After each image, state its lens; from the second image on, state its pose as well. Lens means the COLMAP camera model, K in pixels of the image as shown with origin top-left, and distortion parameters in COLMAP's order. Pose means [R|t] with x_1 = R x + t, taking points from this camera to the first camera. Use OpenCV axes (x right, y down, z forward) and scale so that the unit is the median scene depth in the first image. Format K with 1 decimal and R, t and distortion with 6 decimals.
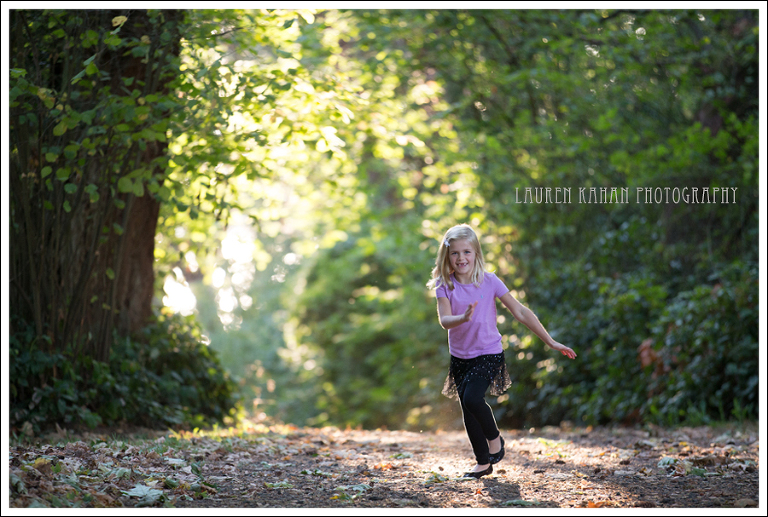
lens RADIAL K [[4338.0, 0, 362.8], [0, 4338.0, 265.4], [0, 0, 1]] dist [1.923874, 0.000000]
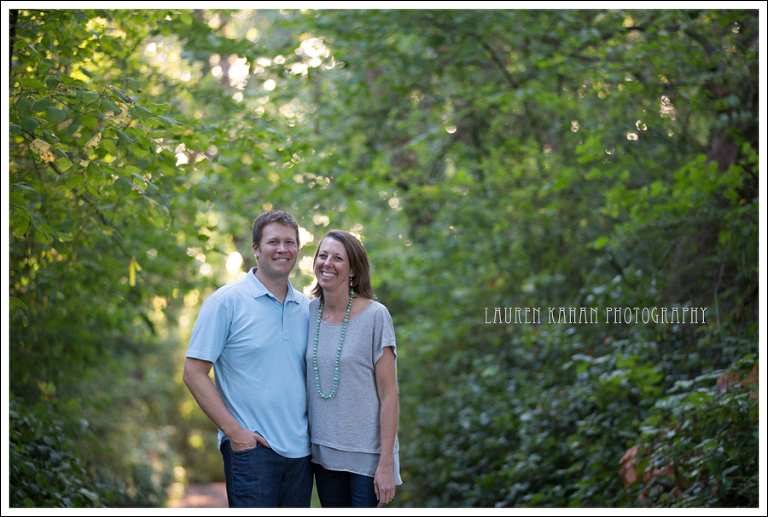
lens RADIAL K [[3069.1, 0, 384.7], [0, 3069.1, 255.4], [0, 0, 1]] dist [0.512934, 0.000000]
pose [[0.999298, -0.003081, -0.037341, 0.044157], [0.003209, 0.999989, 0.003369, -0.018076], [0.037331, -0.003486, 0.999297, 0.491316]]
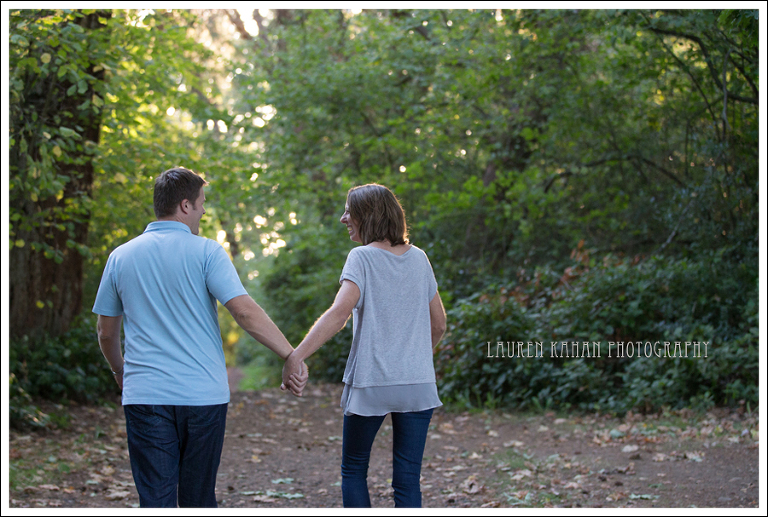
lens RADIAL K [[1884.0, 0, 383.9], [0, 1884.0, 263.6], [0, 0, 1]] dist [-0.340901, 0.000000]
pose [[0.999972, -0.007467, -0.000351, 0.051208], [0.007472, 0.999754, 0.020904, -0.018831], [0.000195, -0.020906, 0.999781, 0.419787]]
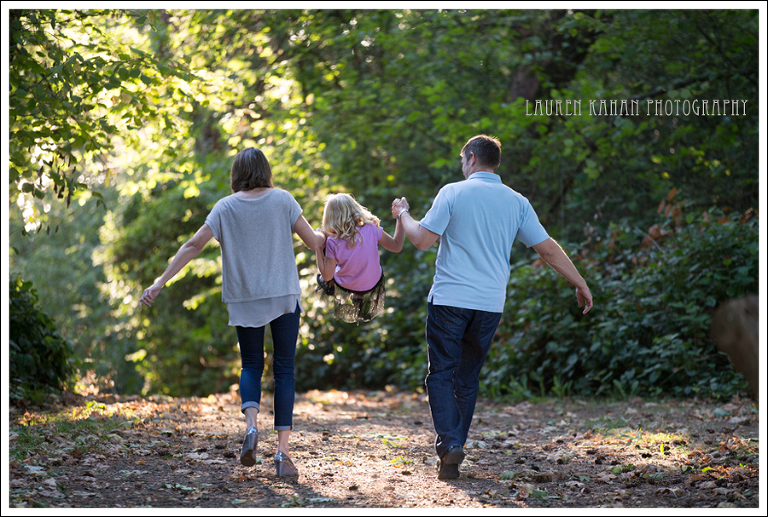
lens RADIAL K [[4338.0, 0, 388.1], [0, 4338.0, 256.8], [0, 0, 1]] dist [1.923874, 0.000000]
pose [[0.998400, 0.017464, 0.053783, -0.010869], [-0.018794, 0.999527, 0.024332, -0.021368], [-0.053332, -0.025304, 0.998256, -0.030328]]
